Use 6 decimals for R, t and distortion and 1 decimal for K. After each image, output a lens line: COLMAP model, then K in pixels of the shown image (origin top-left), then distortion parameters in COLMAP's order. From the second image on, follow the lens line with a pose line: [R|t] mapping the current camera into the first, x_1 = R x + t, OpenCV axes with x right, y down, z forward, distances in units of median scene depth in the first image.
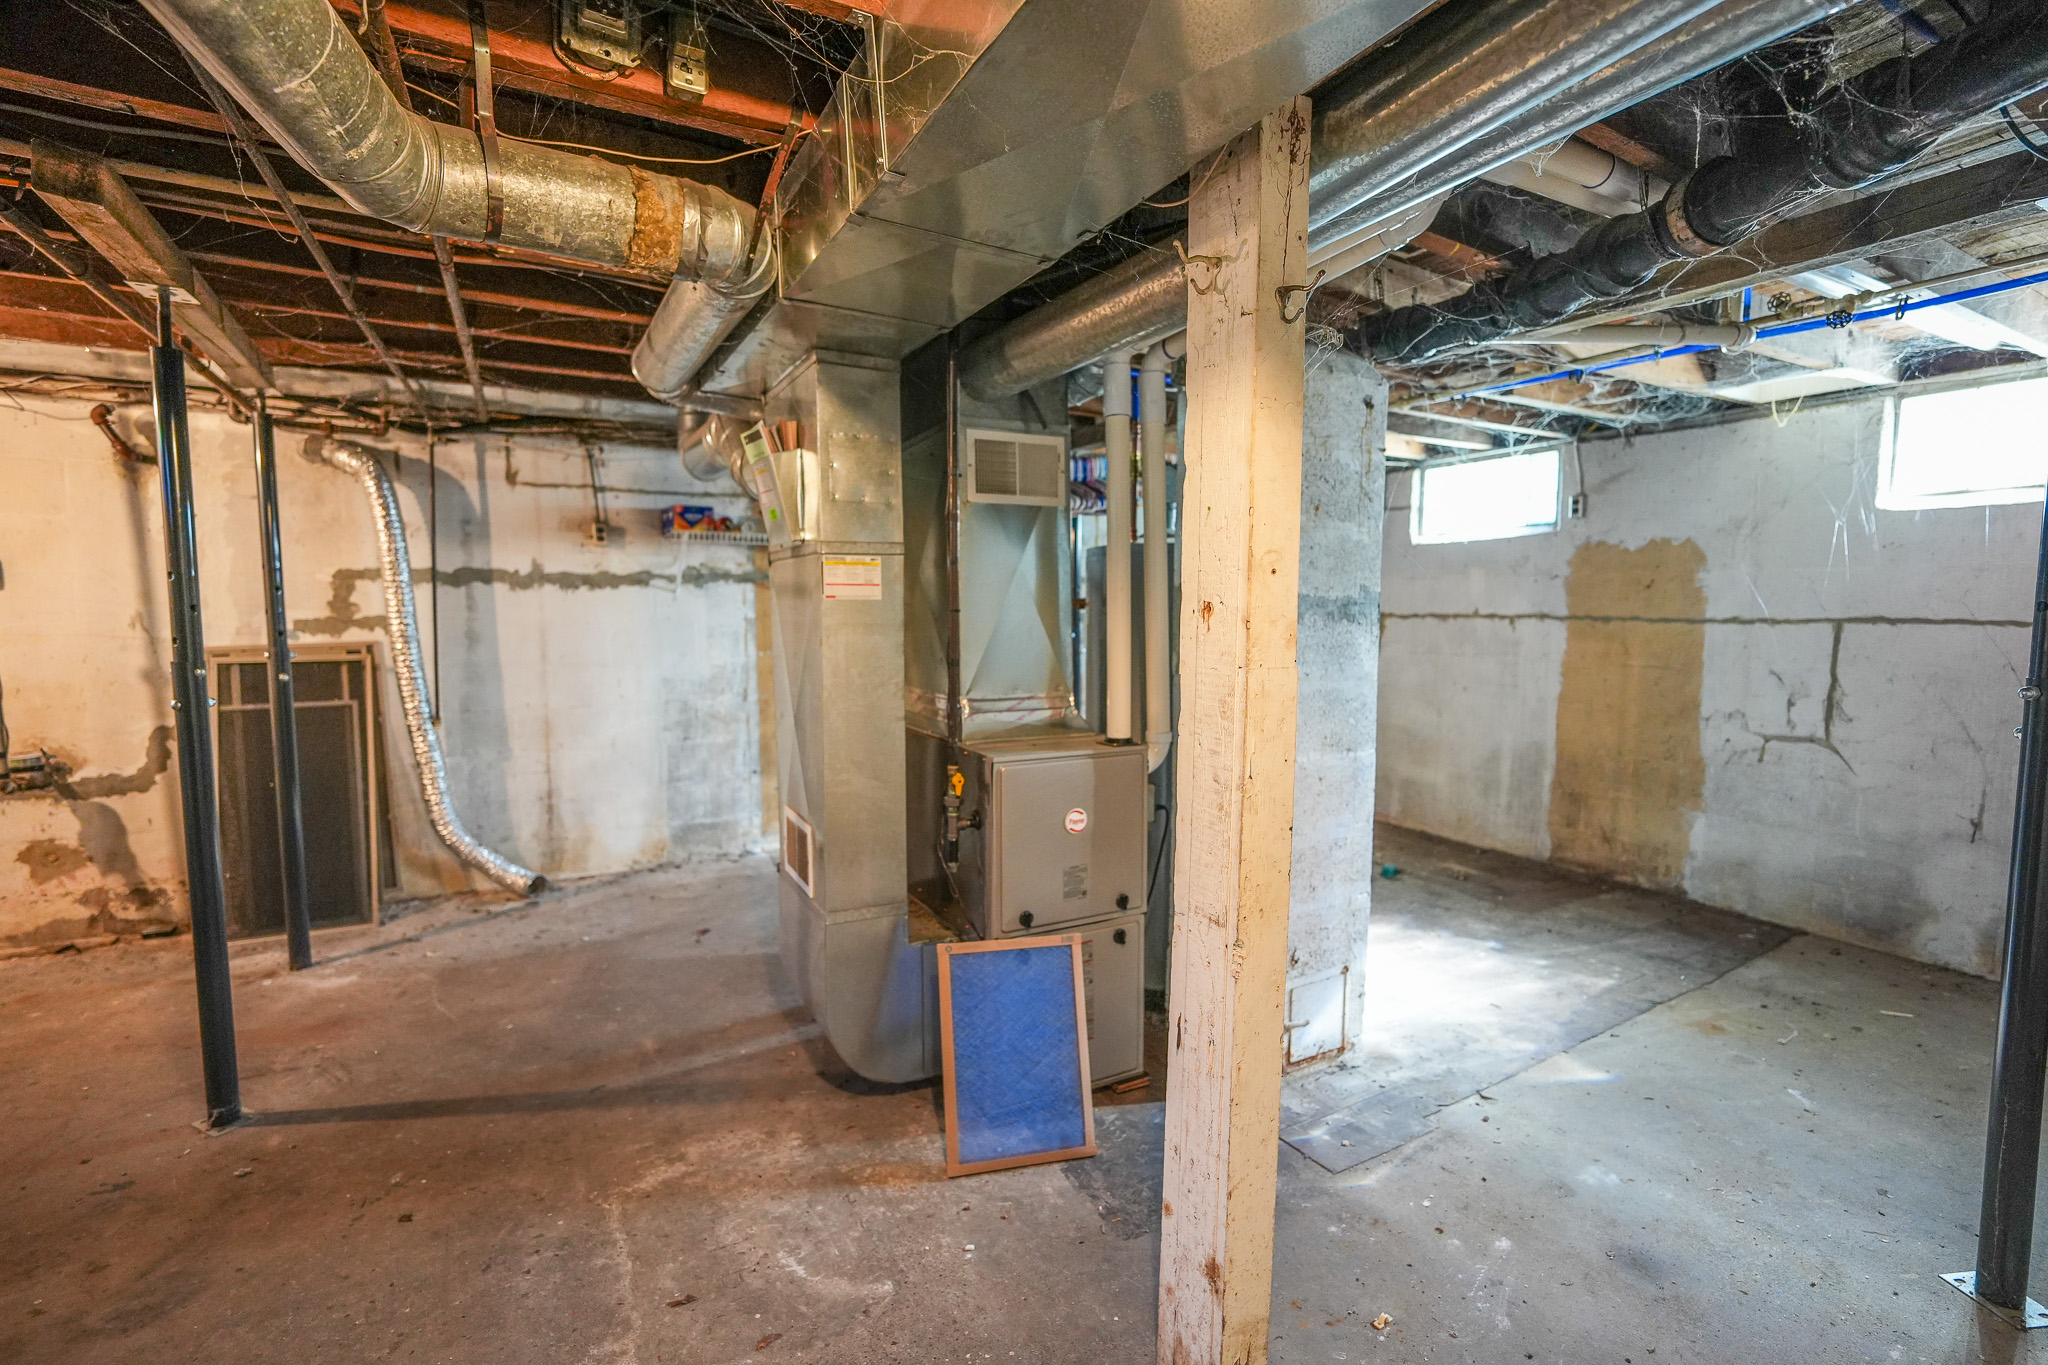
lens RADIAL K [[904.5, 0, 1018.1], [0, 904.5, 681.2], [0, 0, 1]] dist [-0.020679, 0.008278]
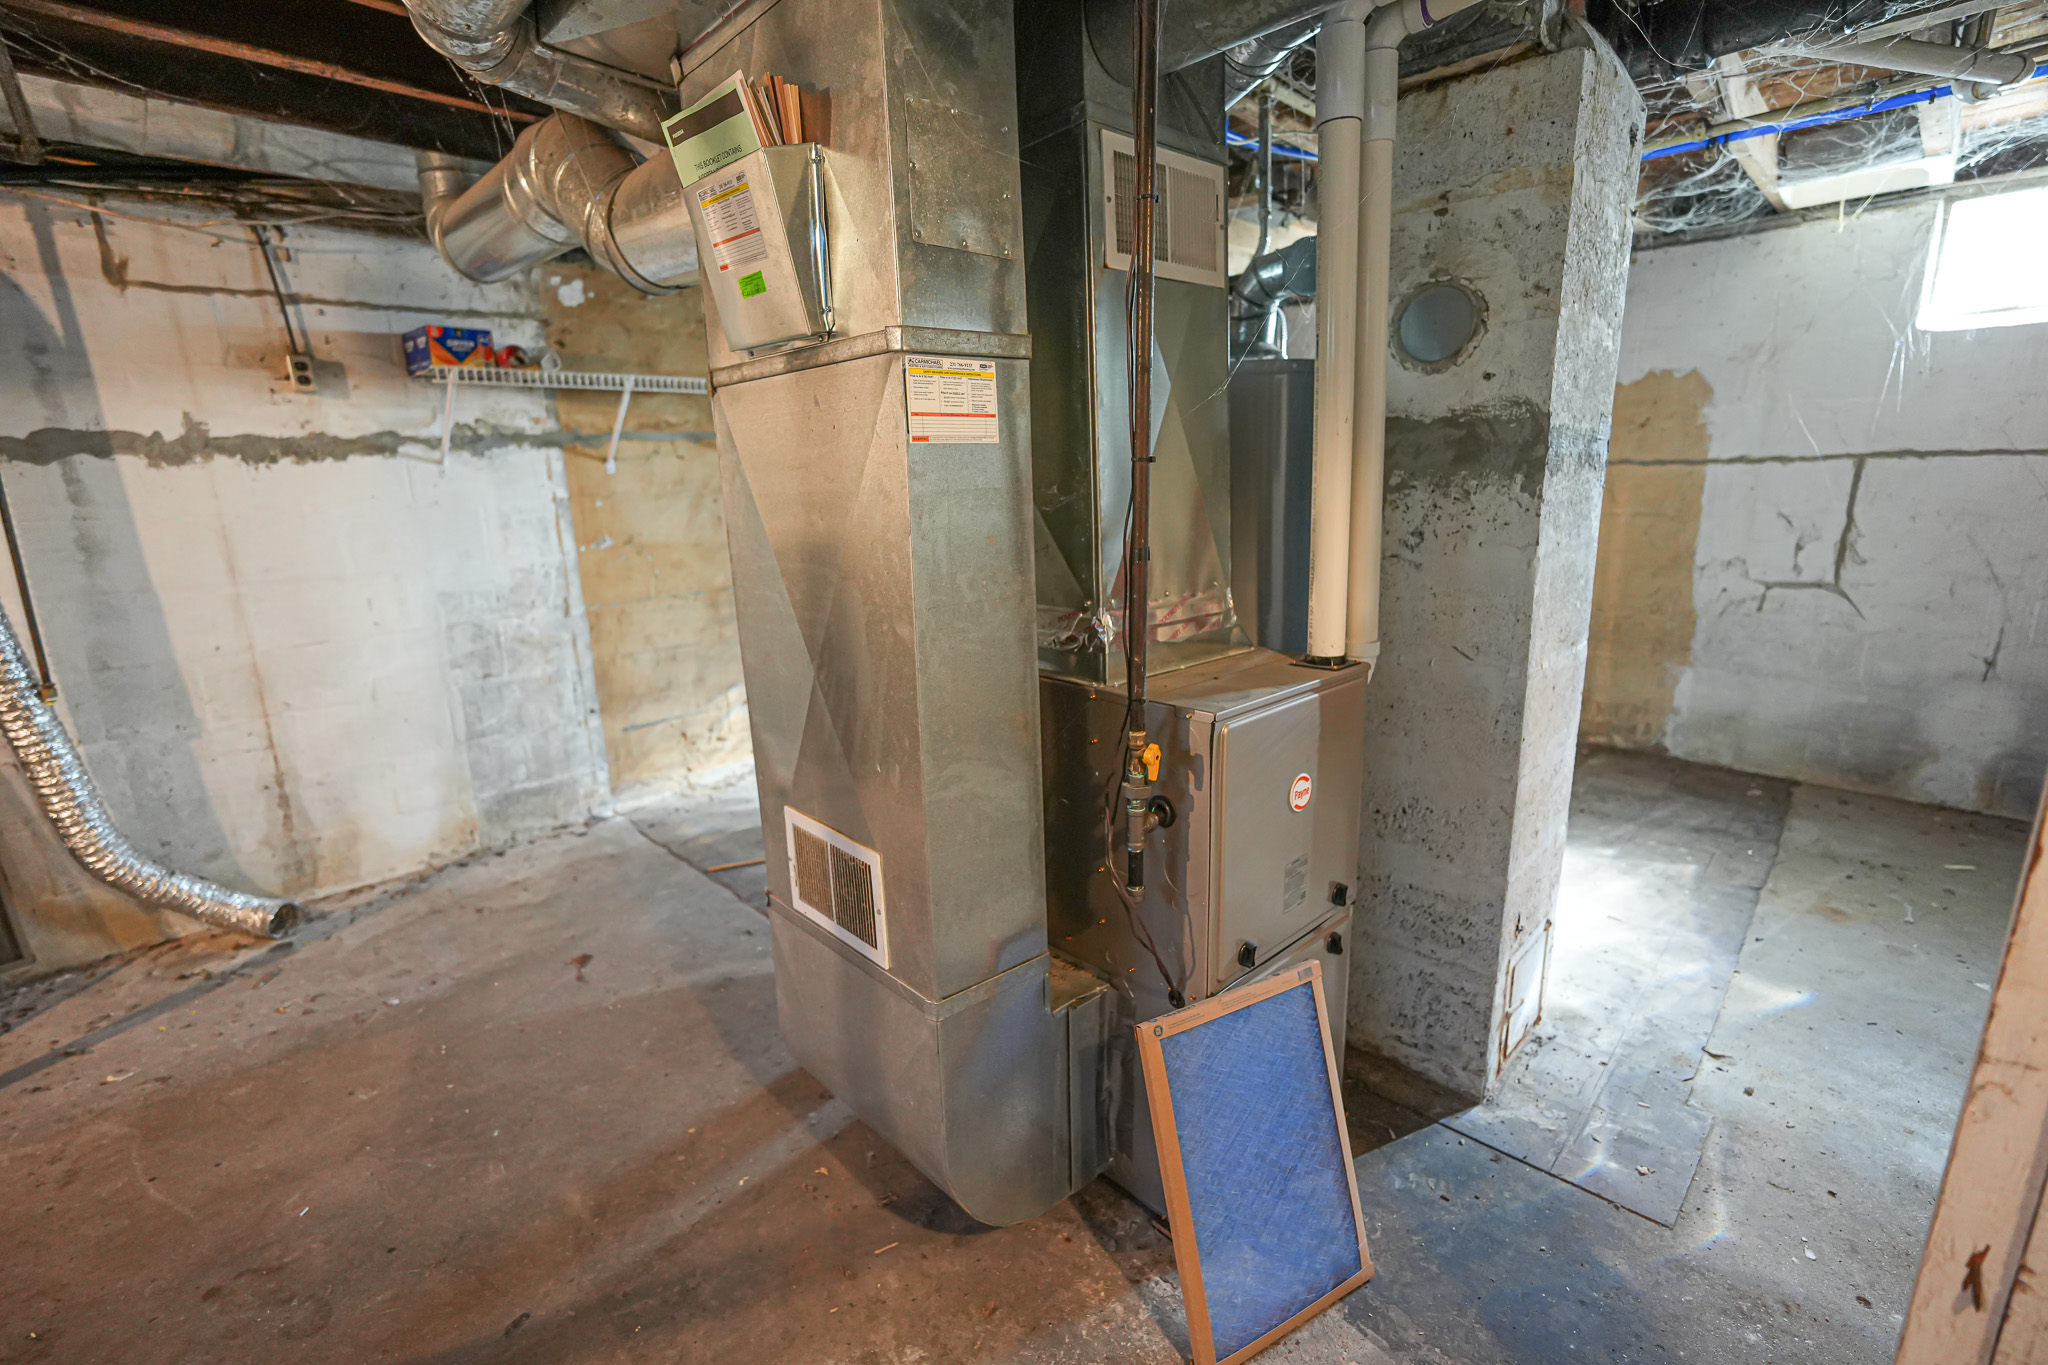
lens RADIAL K [[904.5, 0, 1017.4], [0, 904.5, 682.7], [0, 0, 1]] dist [-0.020679, 0.008278]
pose [[0.966179, -0.087600, 0.242538, -0.154032], [0.052183, 0.987492, 0.148785, -0.015489], [-0.252538, -0.131096, 0.958665, 0.247503]]
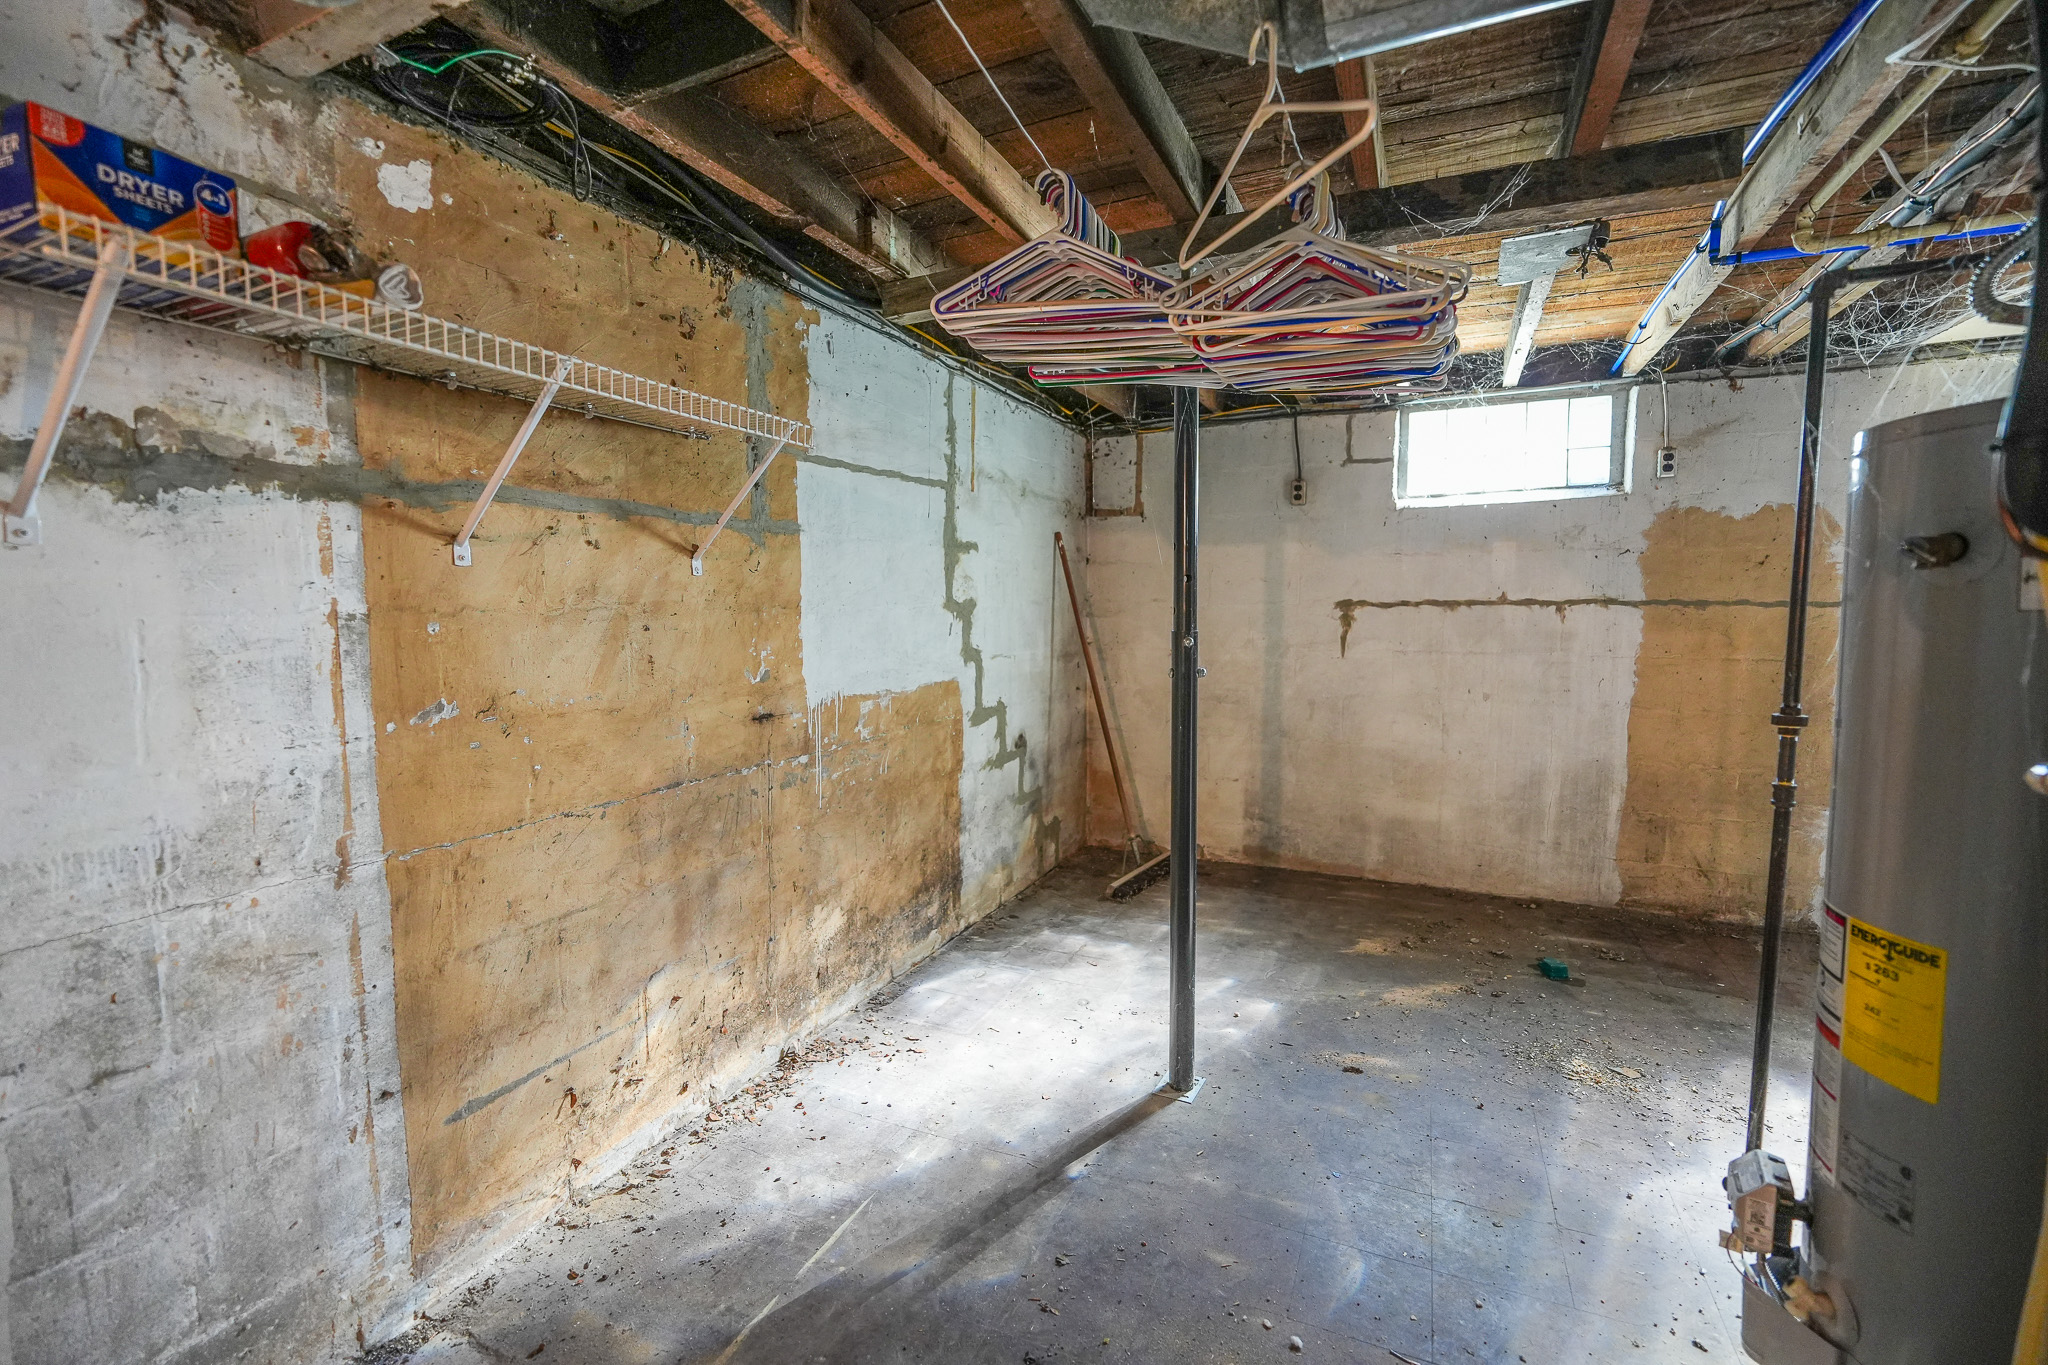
lens RADIAL K [[904.5, 0, 1019.4], [0, 904.5, 682.3], [0, 0, 1]] dist [-0.020679, 0.008278]
pose [[0.819605, -0.052909, 0.570480, -0.323920], [0.052630, 0.998470, 0.016991, -0.045538], [-0.570506, 0.016099, 0.821135, 0.703080]]
